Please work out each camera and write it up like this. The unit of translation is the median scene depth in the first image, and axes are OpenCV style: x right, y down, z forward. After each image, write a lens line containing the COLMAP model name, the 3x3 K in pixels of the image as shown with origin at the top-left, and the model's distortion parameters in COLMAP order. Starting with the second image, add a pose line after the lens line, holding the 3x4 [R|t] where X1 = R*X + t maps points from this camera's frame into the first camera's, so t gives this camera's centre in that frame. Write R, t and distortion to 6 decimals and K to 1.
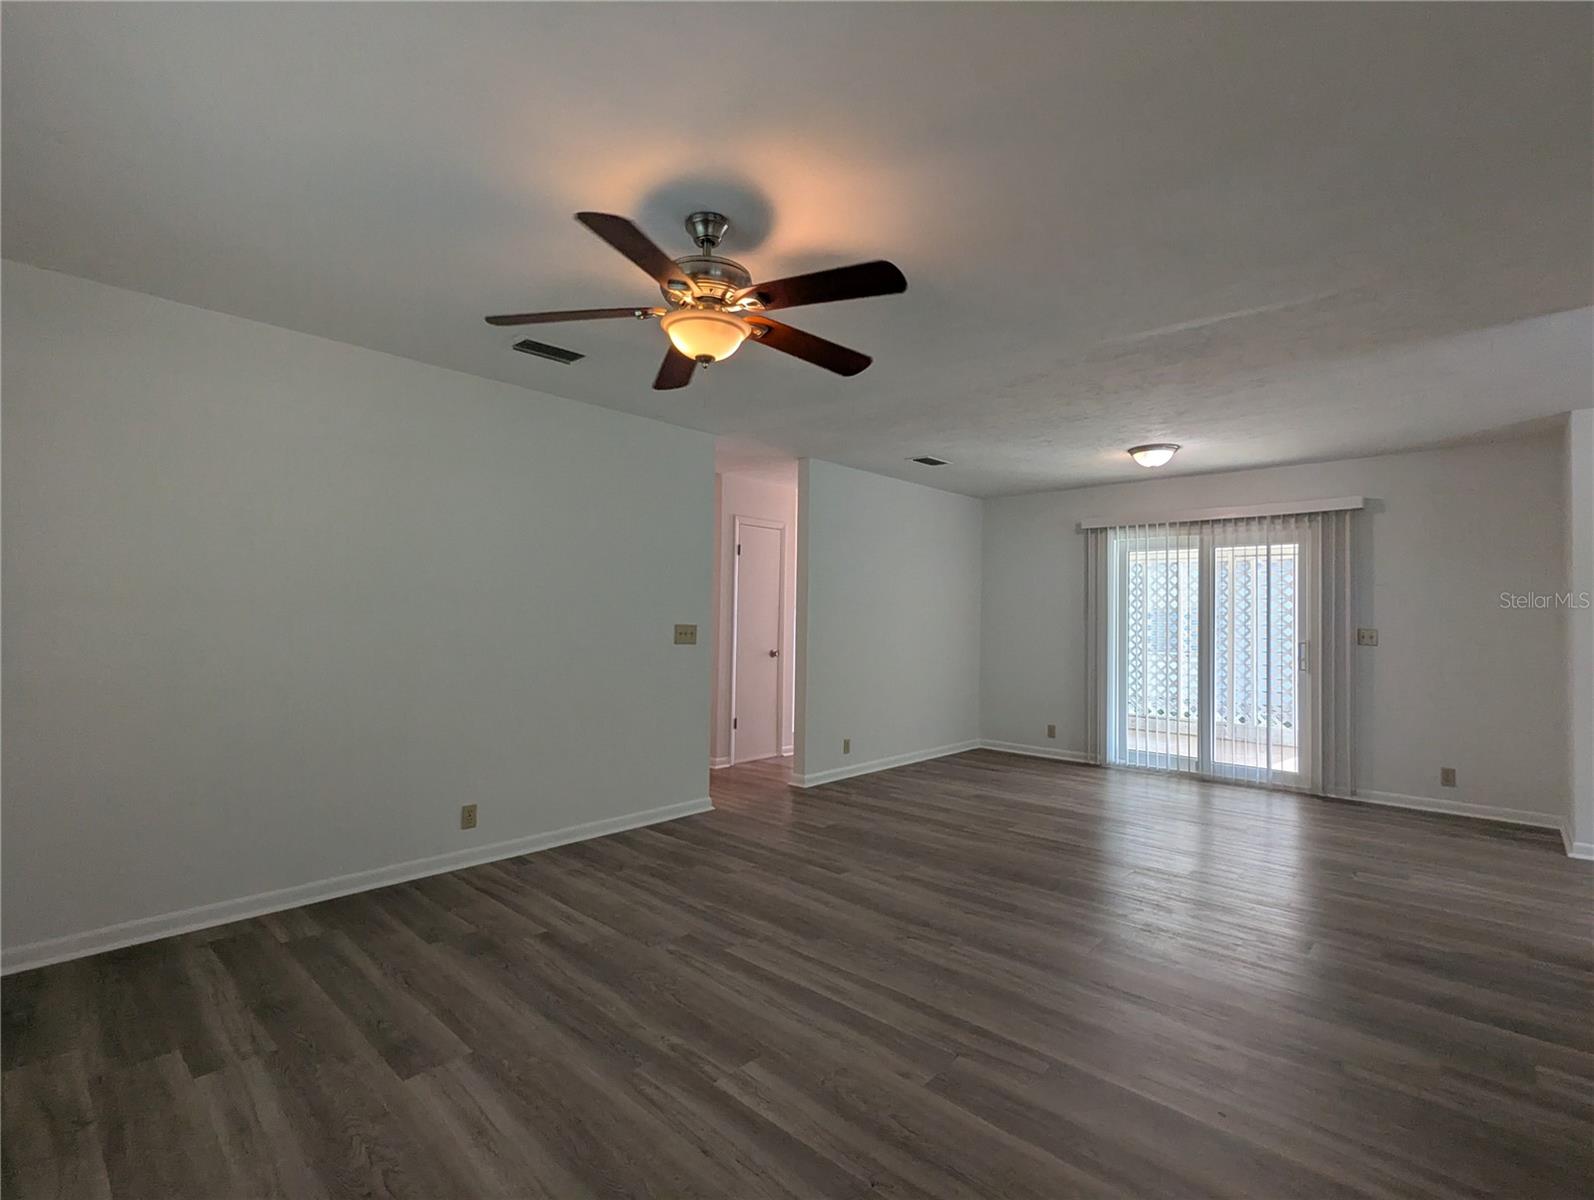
lens RADIAL K [[758.2, 0, 791.4], [0, 758.2, 603.8], [0, 0, 1]] dist [-0.000128, 0.000327]
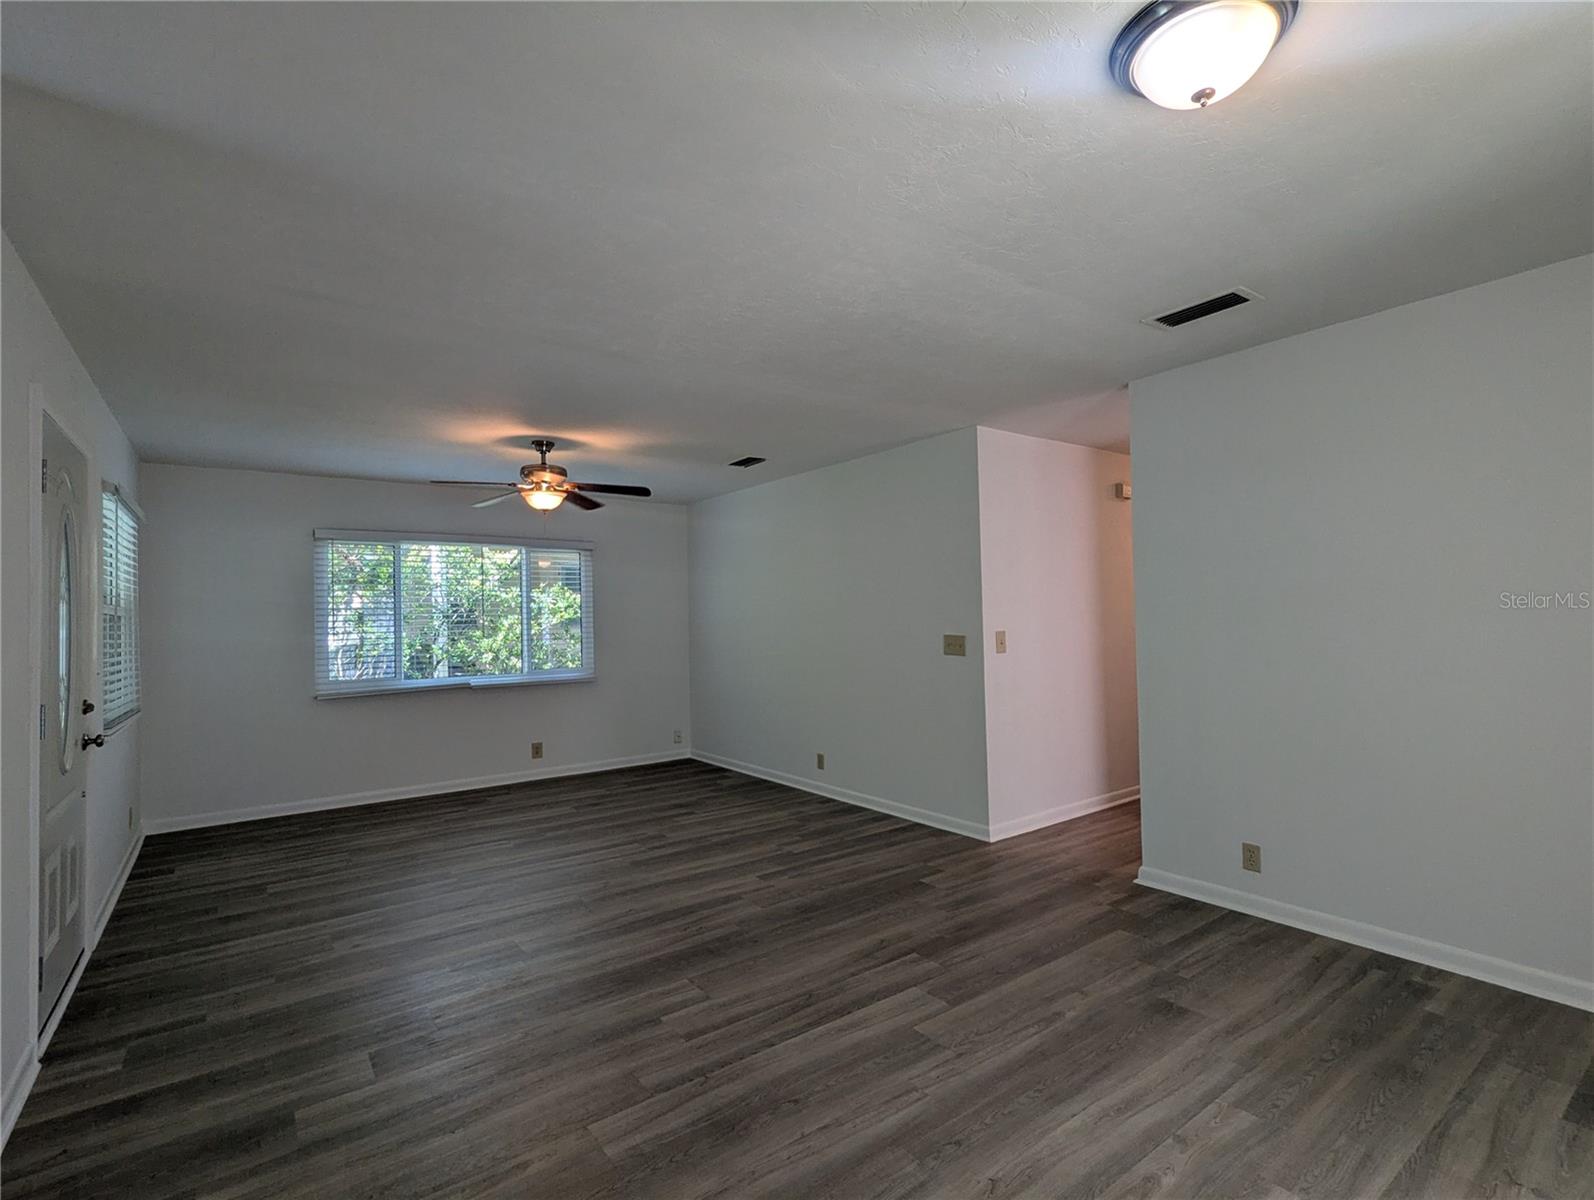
lens RADIAL K [[758.2, 0, 791.4], [0, 758.2, 603.8], [0, 0, 1]] dist [-0.000128, 0.000327]
pose [[-0.185216, -0.026889, -0.982330, 1.093332], [0.035480, 0.998791, -0.034030, 0.017206], [0.982057, -0.041156, -0.184038, 1.254391]]
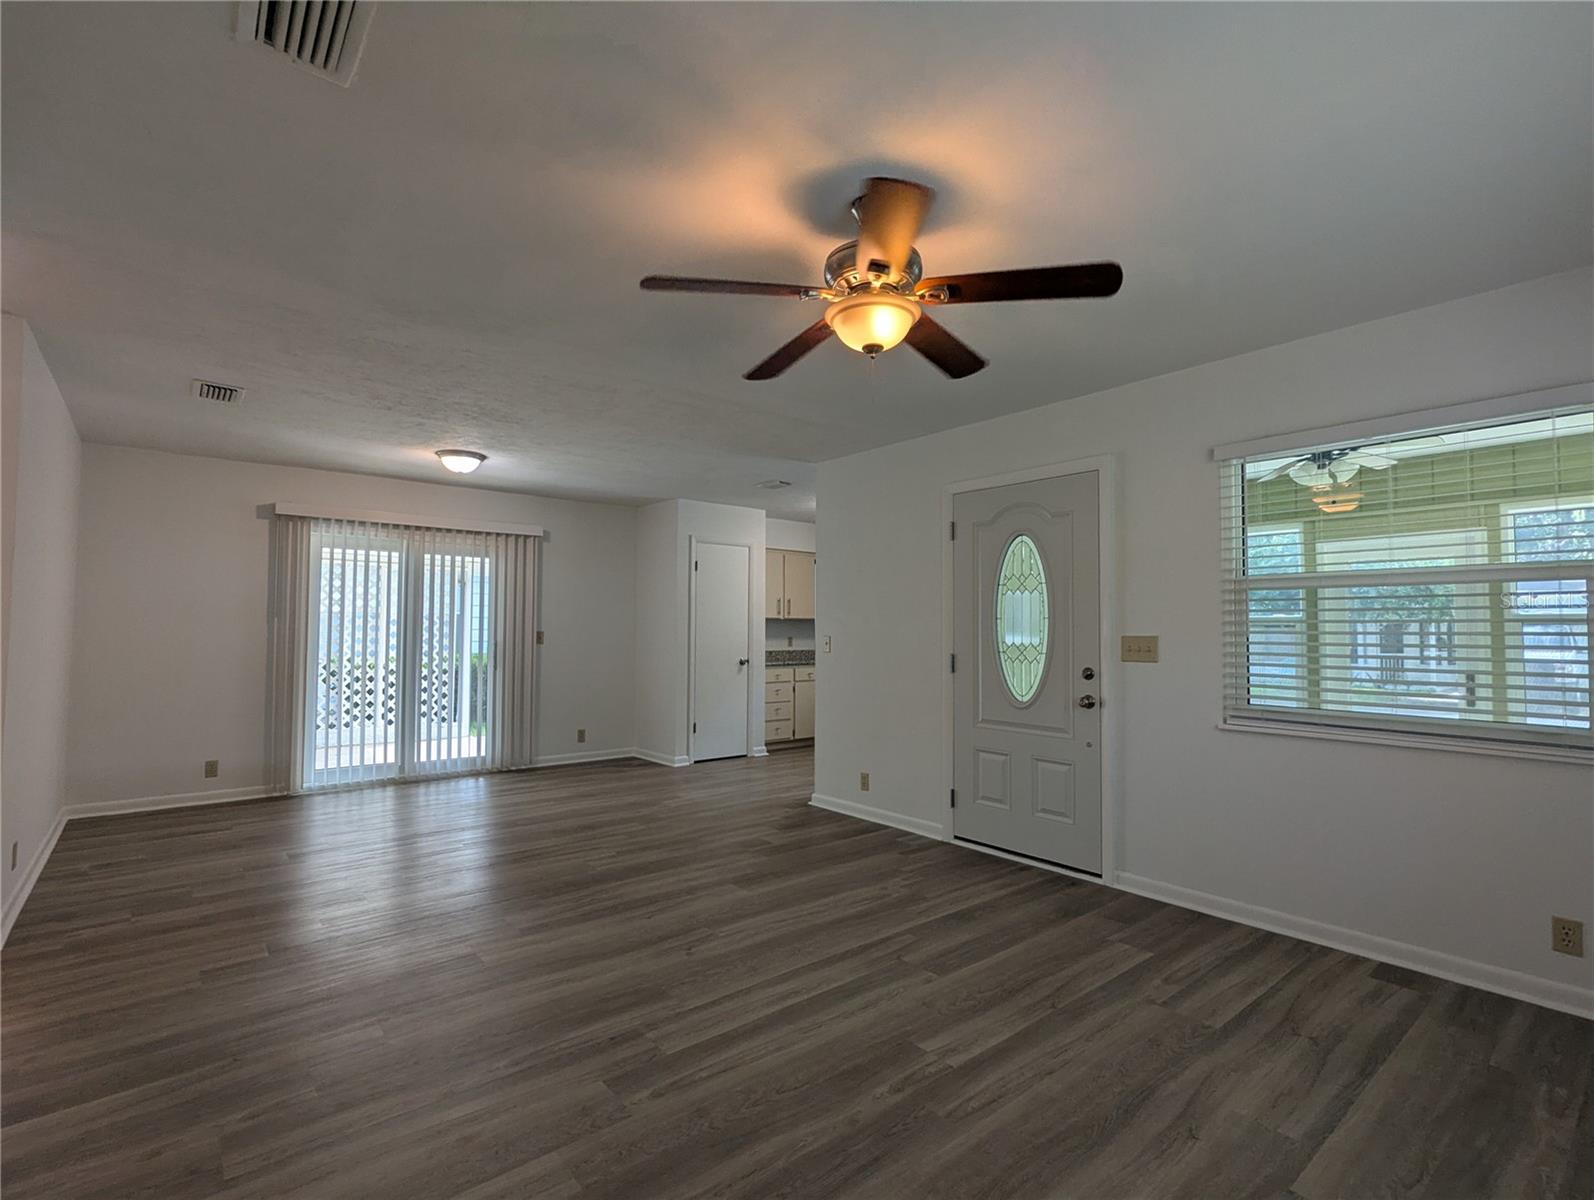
lens RADIAL K [[758.2, 0, 791.4], [0, 758.2, 603.8], [0, 0, 1]] dist [-0.000128, 0.000327]
pose [[0.126235, 0.023064, 0.991732, -0.651927], [-0.019897, 0.999587, -0.020714, 0.009329], [-0.991801, -0.017118, 0.126642, 0.605051]]
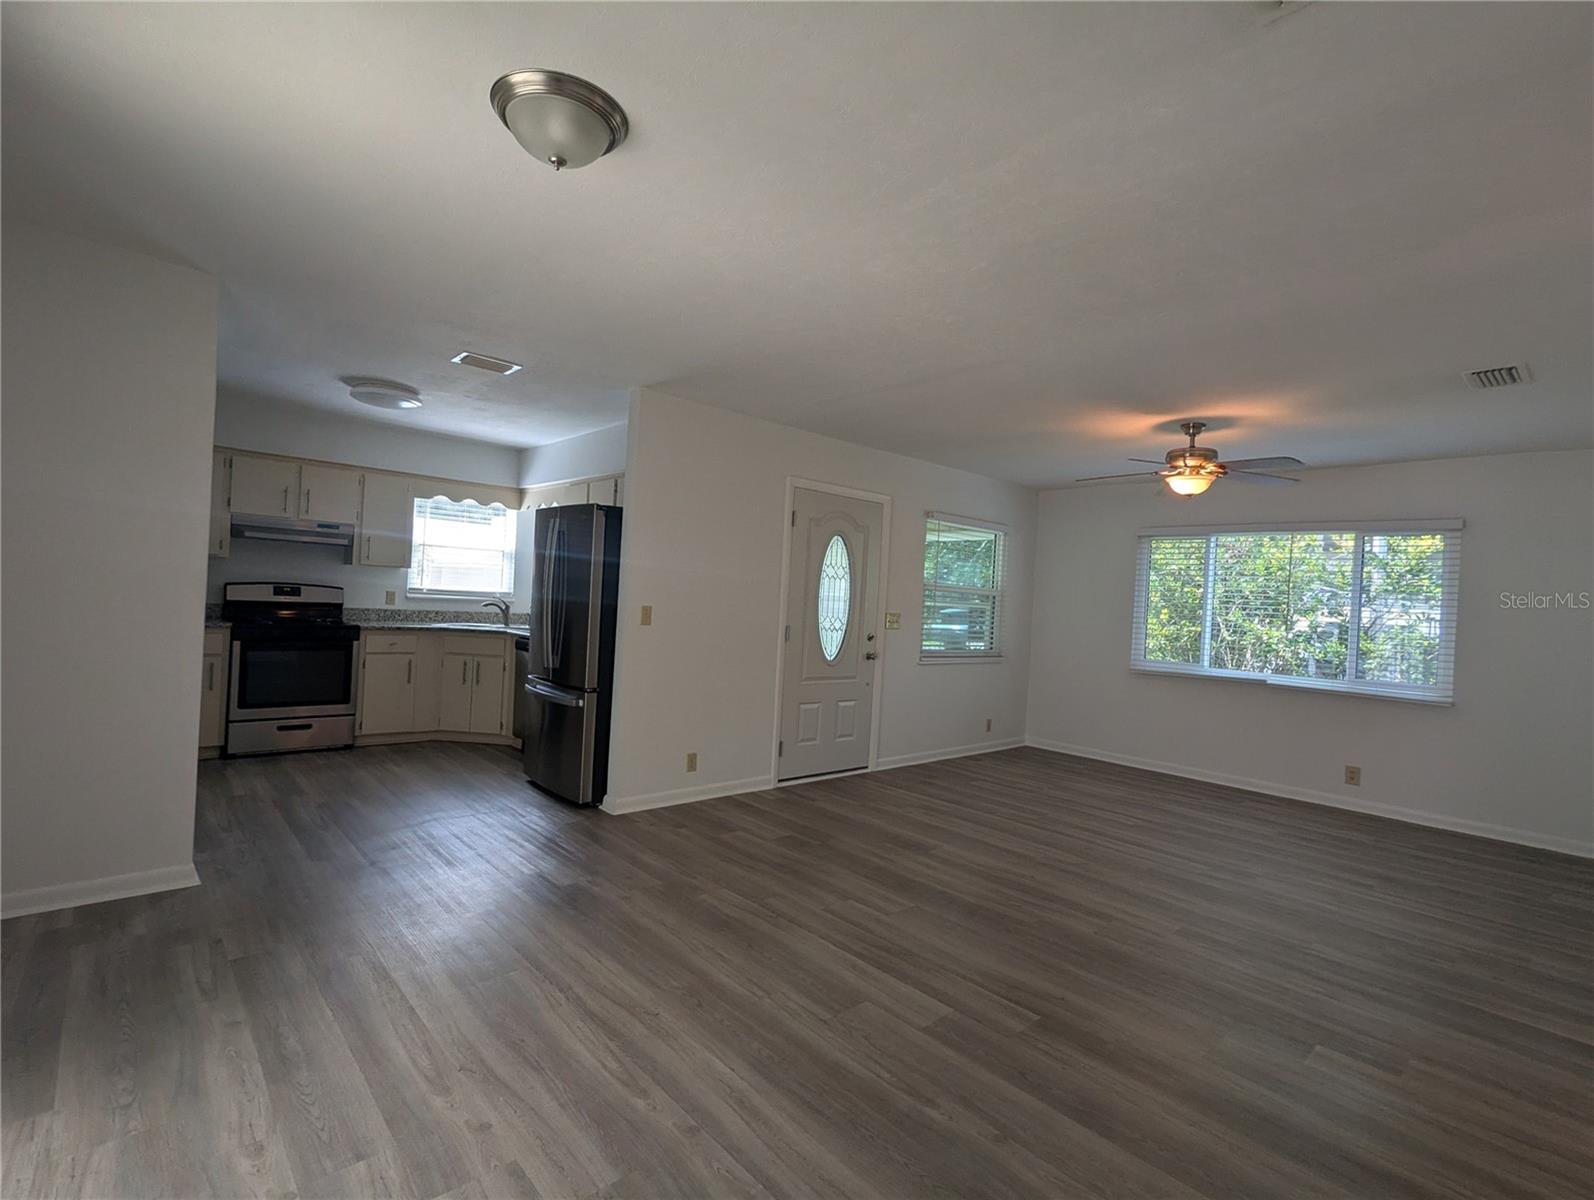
lens RADIAL K [[760.7, 0, 791.0], [0, 760.7, 602.9], [0, 0, 1]] dist [0.000286, -0.000100]
pose [[-0.994244, -0.066997, 0.083604, 0.454823], [-0.067961, 0.997650, -0.008743, 0.029580], [-0.082821, -0.014374, -0.996461, 1.890182]]
